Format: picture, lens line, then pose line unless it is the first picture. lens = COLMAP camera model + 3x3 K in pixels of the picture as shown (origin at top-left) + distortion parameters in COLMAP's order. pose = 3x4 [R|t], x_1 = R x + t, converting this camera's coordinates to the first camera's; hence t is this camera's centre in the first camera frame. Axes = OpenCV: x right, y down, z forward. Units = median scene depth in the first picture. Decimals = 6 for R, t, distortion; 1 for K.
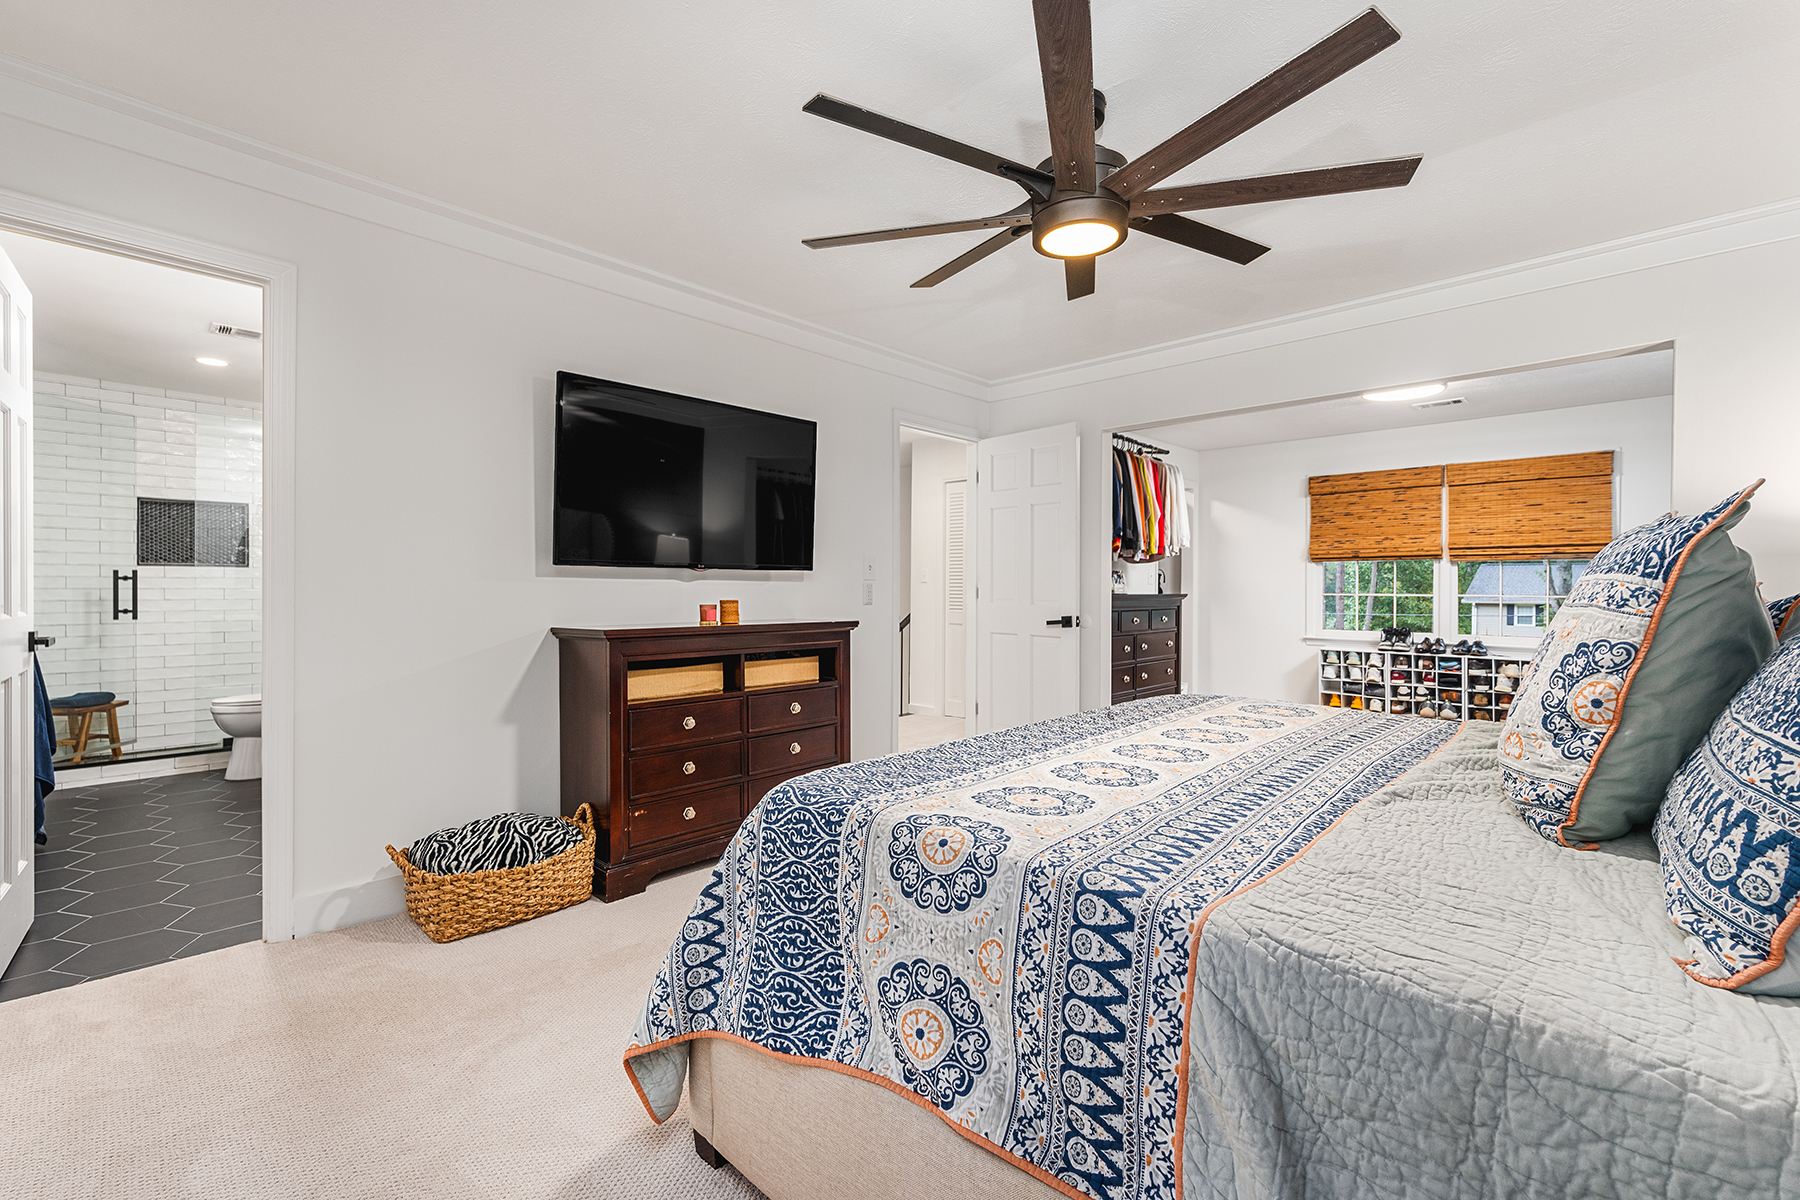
lens RADIAL K [[808.3, 0, 906.5], [0, 808.3, 590.9], [0, 0, 1]] dist [-0.004463, -0.000496]
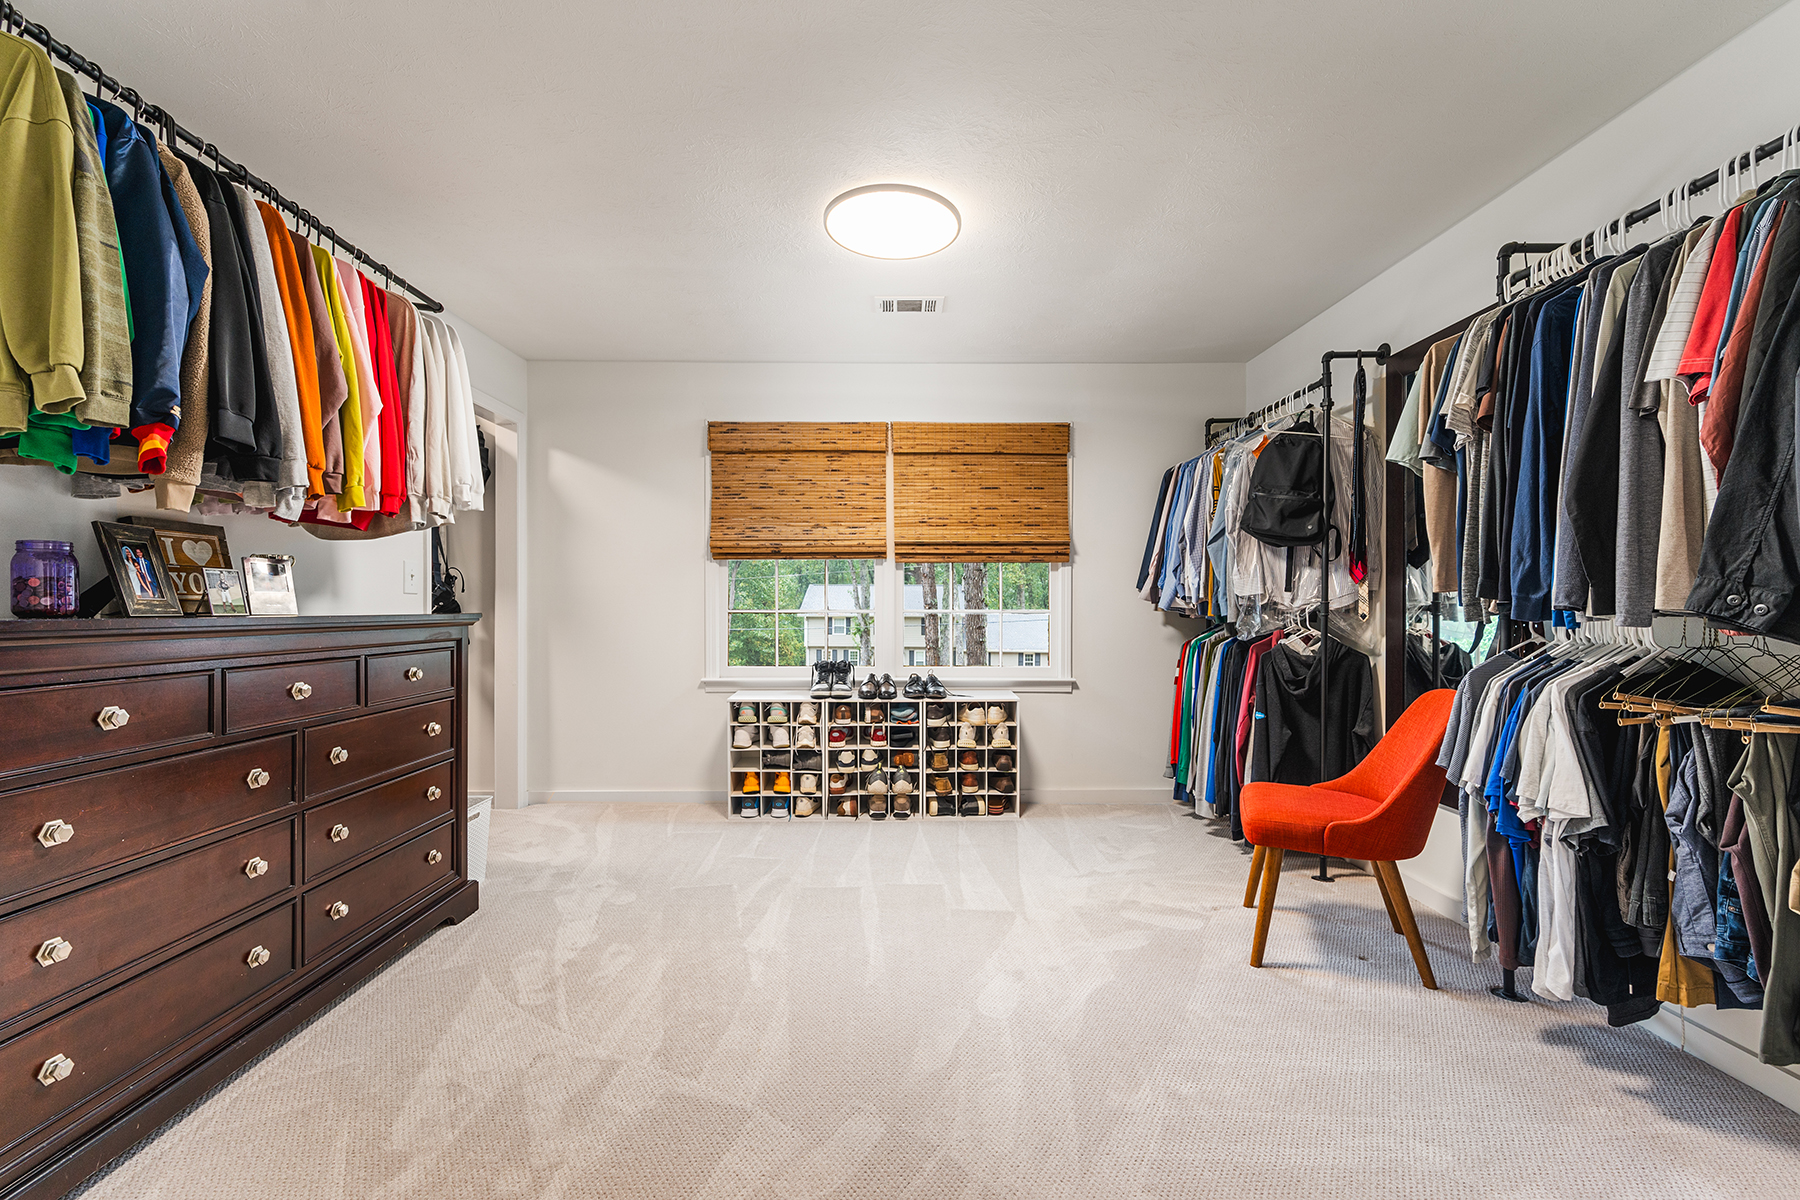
lens RADIAL K [[808.3, 0, 901.9], [0, 808.3, 601.5], [0, 0, 1]] dist [-0.004463, -0.000496]
pose [[0.740292, -0.001511, 0.672284, 0.208518], [0.007084, 0.999959, -0.005553, 0.001051], [-0.672249, 0.008874, 0.740272, 0.481507]]
